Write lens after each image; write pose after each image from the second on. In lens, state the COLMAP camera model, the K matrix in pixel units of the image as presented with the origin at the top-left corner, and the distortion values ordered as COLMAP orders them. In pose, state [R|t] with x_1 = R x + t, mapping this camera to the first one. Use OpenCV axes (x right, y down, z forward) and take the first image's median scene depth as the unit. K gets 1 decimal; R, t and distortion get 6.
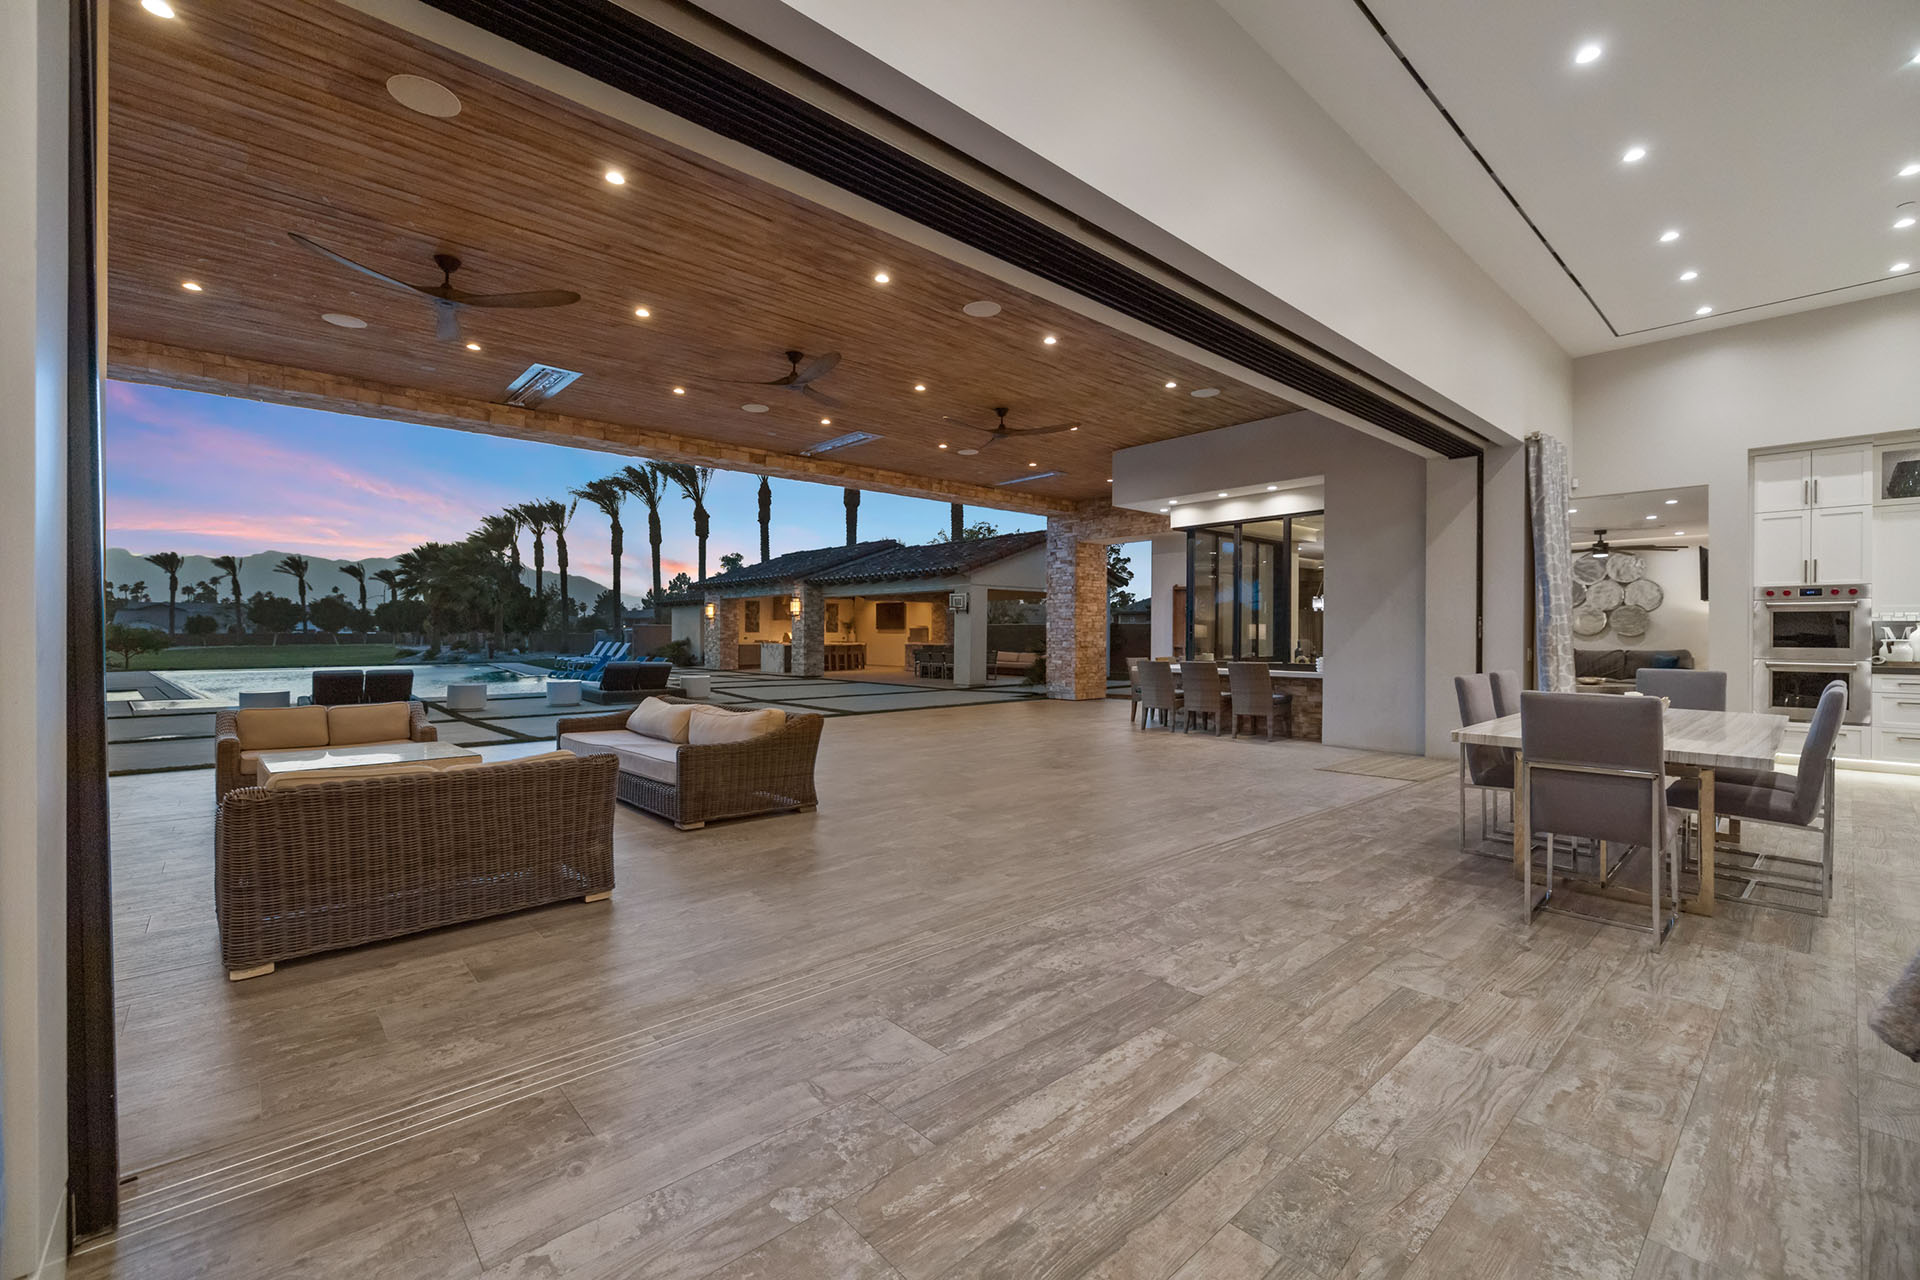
lens RADIAL K [[806.4, 0, 961.1], [0, 806.4, 630.3], [0, 0, 1]] dist [0.004874, 0.000101]
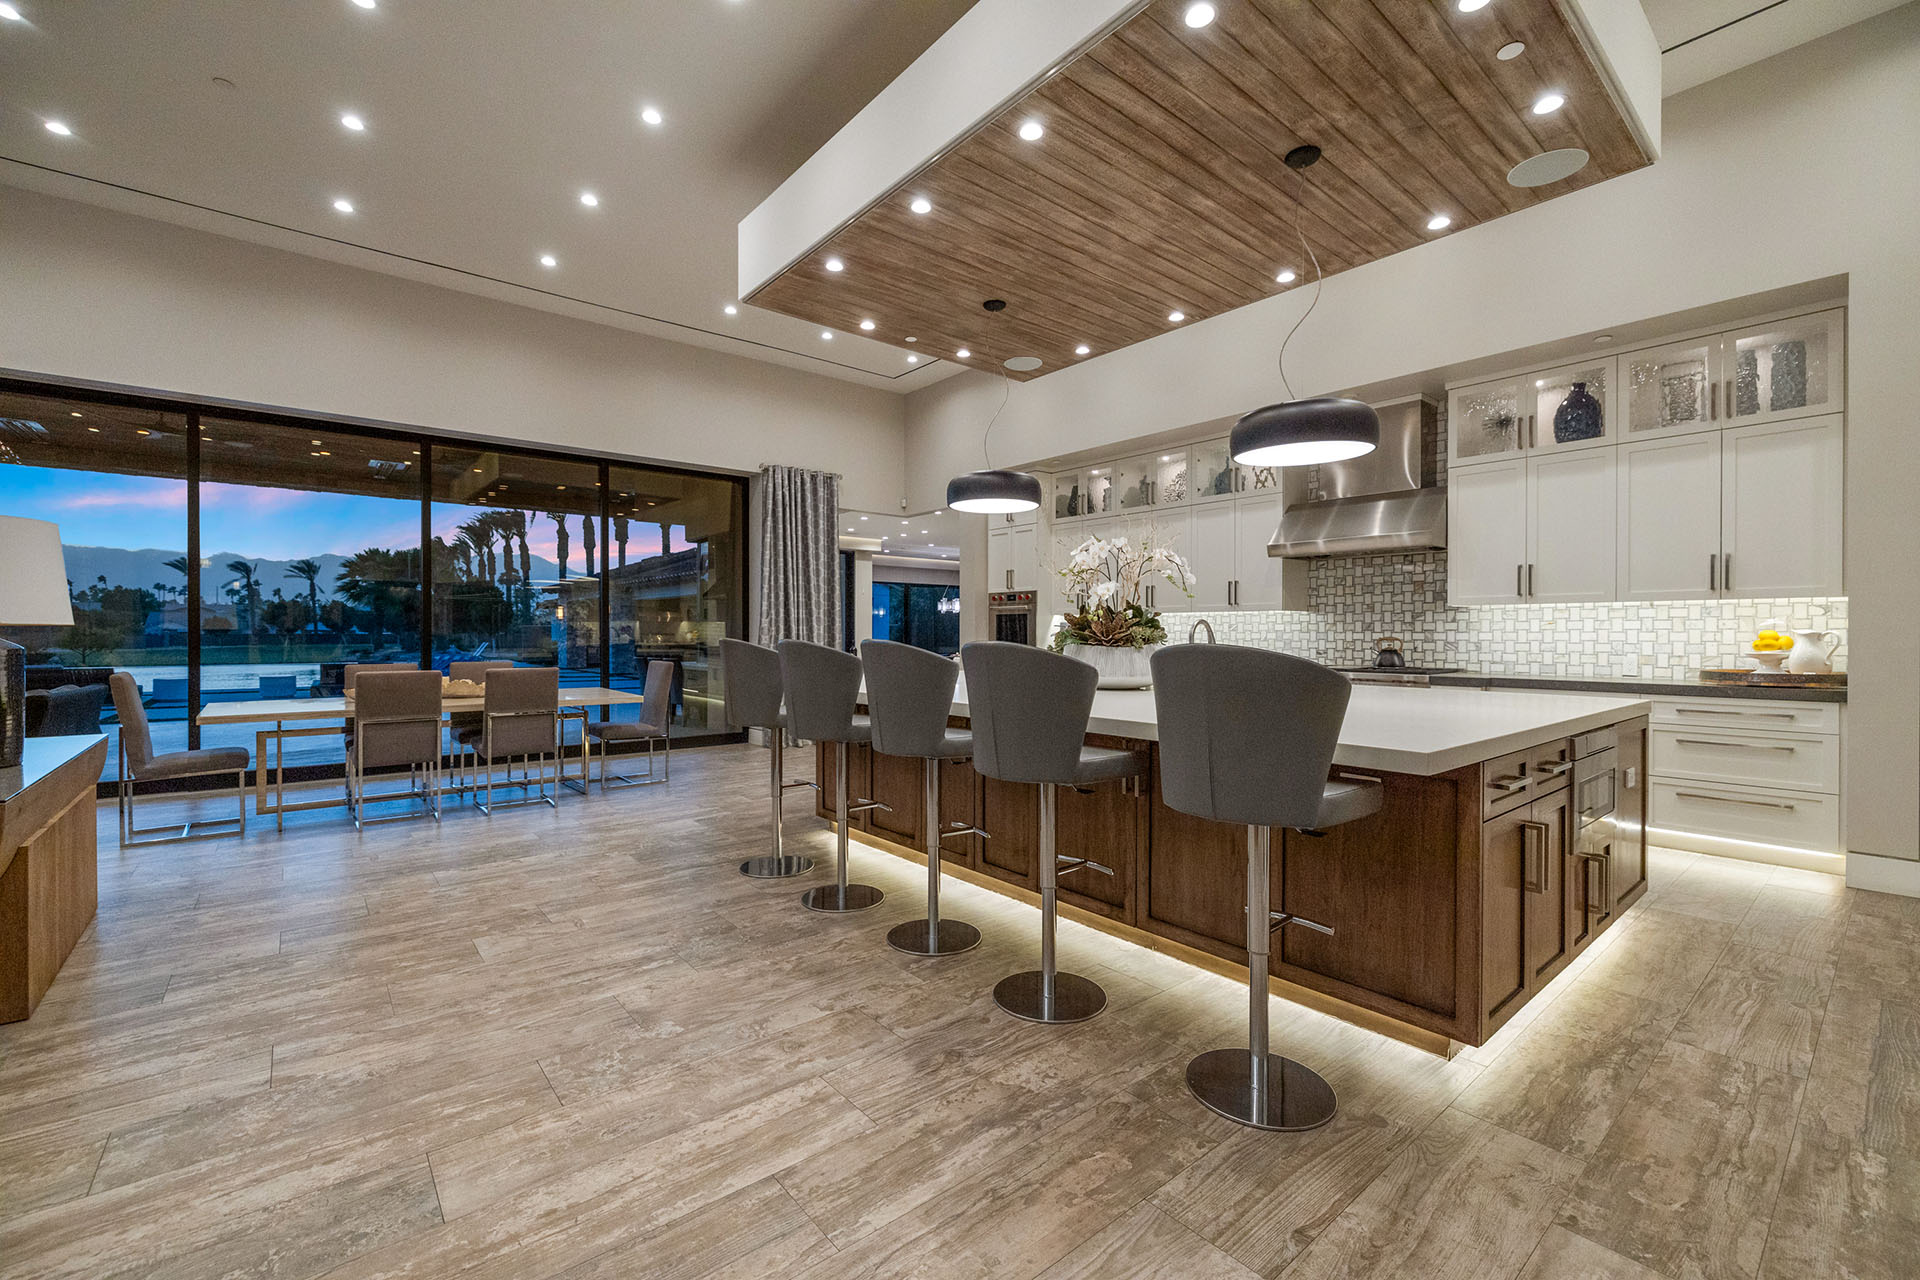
lens RADIAL K [[806.4, 0, 942.5], [0, 806.4, 635.0], [0, 0, 1]] dist [0.004874, 0.000101]
pose [[0.998956, 0.002557, -0.045602, 0.183685], [-0.002408, 0.999992, 0.003313, 0.000771], [0.045610, -0.003200, 0.998954, -0.032117]]
